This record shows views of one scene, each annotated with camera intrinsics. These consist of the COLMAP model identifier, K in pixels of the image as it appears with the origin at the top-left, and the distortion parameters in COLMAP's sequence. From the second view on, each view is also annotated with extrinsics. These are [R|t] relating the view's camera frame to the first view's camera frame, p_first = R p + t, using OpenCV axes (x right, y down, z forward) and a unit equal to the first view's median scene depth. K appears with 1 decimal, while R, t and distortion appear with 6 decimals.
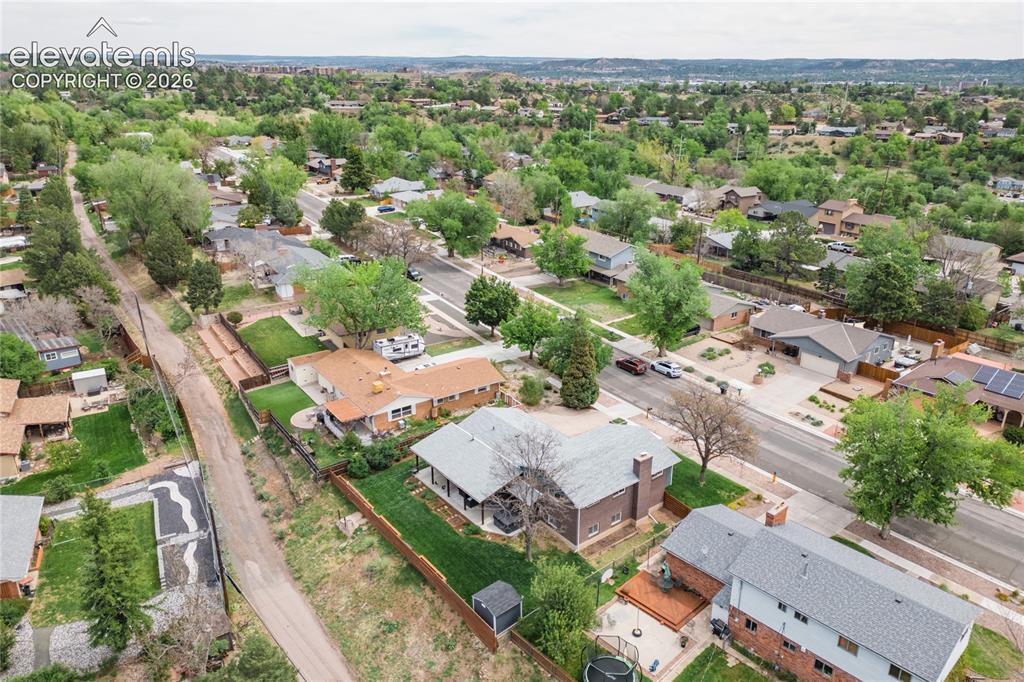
lens RADIAL K [[713.8, 0, 513.5], [0, 713.8, 336.2], [0, 0, 1]] dist [0.078619, -0.073866]
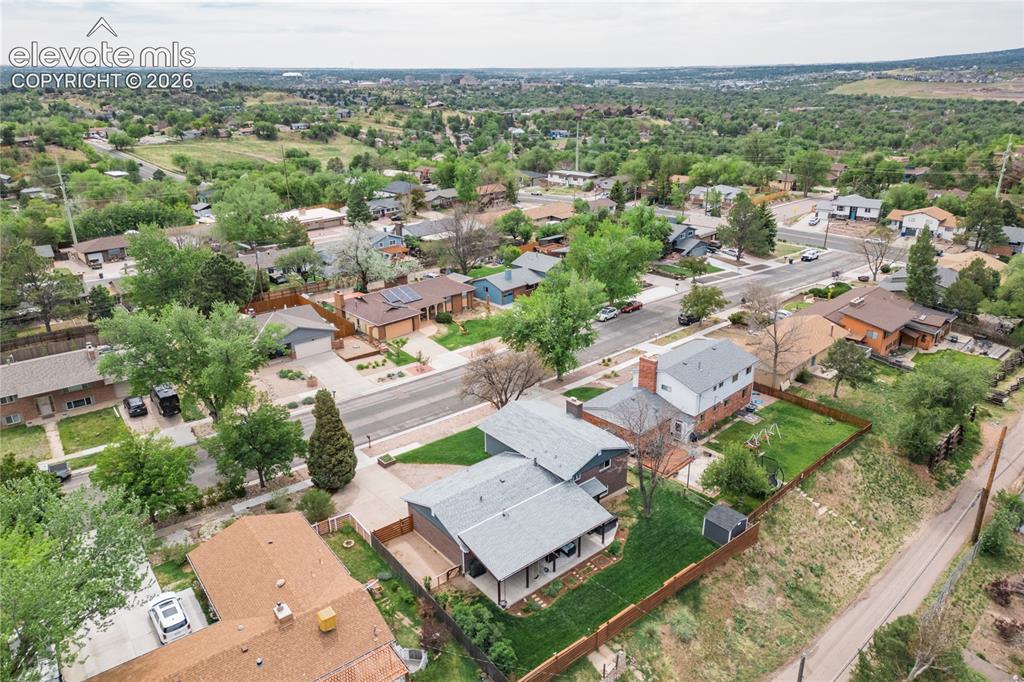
lens RADIAL K [[713.8, 0, 513.3], [0, 713.8, 343.7], [0, 0, 1]] dist [0.078619, -0.073866]
pose [[-0.031711, -0.365842, 0.930136, -0.827781], [0.358558, 0.864498, 0.352249, -0.342137], [-0.932969, 0.344678, 0.103762, 0.925705]]
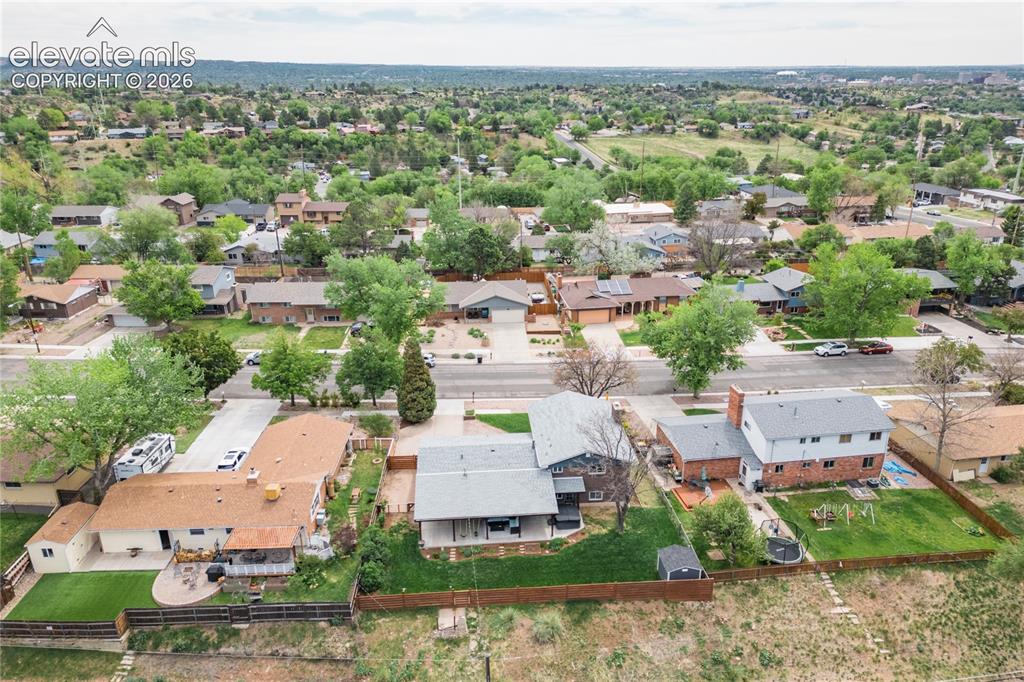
lens RADIAL K [[713.8, 0, 511.6], [0, 713.8, 342.7], [0, 0, 1]] dist [0.078619, -0.073866]
pose [[0.557306, -0.304139, 0.772599, -0.745497], [0.298052, 0.941760, 0.155734, -0.150953], [-0.774967, 0.143483, 0.615498, 0.411036]]
